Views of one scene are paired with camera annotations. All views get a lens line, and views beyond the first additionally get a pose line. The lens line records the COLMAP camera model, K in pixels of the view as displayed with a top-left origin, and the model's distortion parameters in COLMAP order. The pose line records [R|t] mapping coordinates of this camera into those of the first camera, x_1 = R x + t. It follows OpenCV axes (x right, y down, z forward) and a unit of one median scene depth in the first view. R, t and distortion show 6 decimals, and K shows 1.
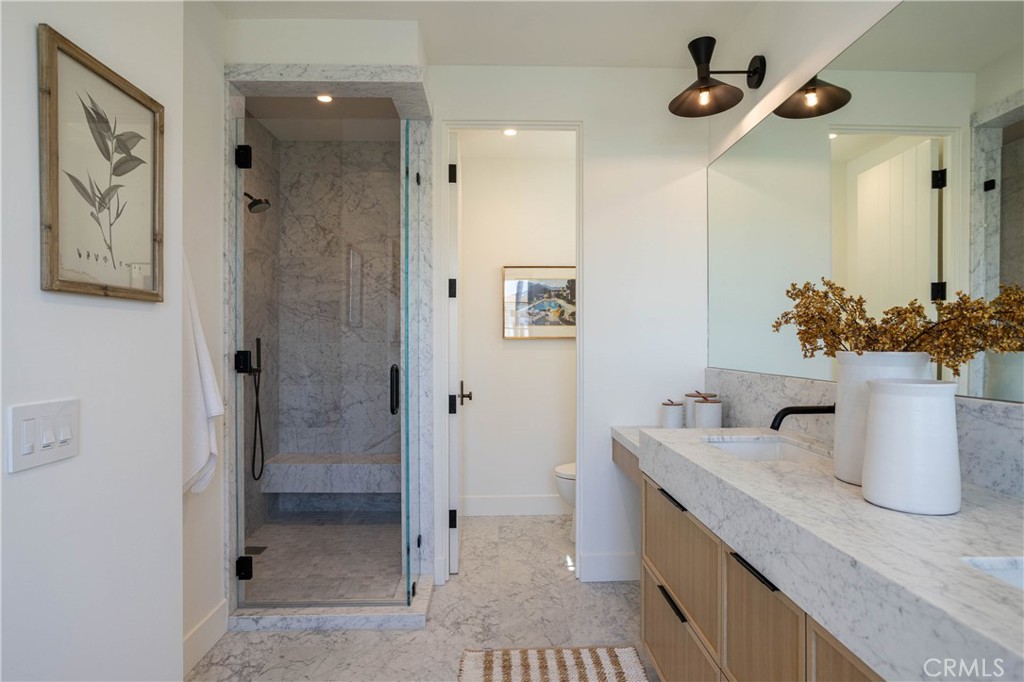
lens RADIAL K [[573.3, 0, 510.5], [0, 573.3, 338.5], [0, 0, 1]] dist [-0.029652, 0.008611]
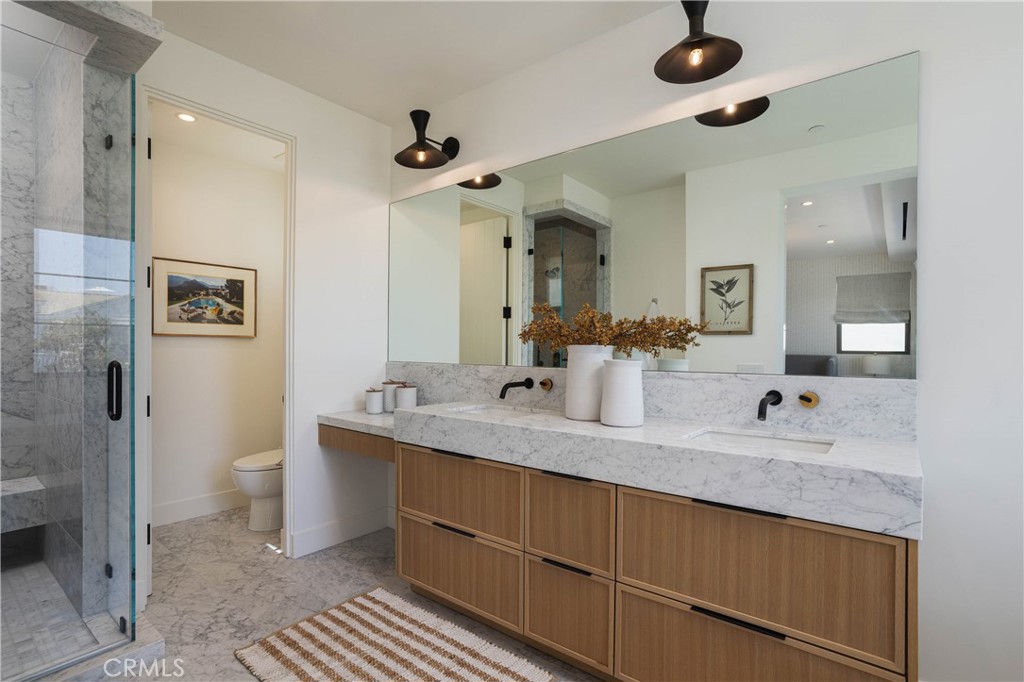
lens RADIAL K [[492.7, 0, 511.8], [0, 492.7, 347.7], [0, 0, 1]] dist [-0.018657, 0.004247]
pose [[0.650243, 0.004076, 0.759716, -0.352425], [-0.013148, 0.999896, 0.005888, 0.010837], [-0.759613, -0.013817, 0.650229, 0.082695]]
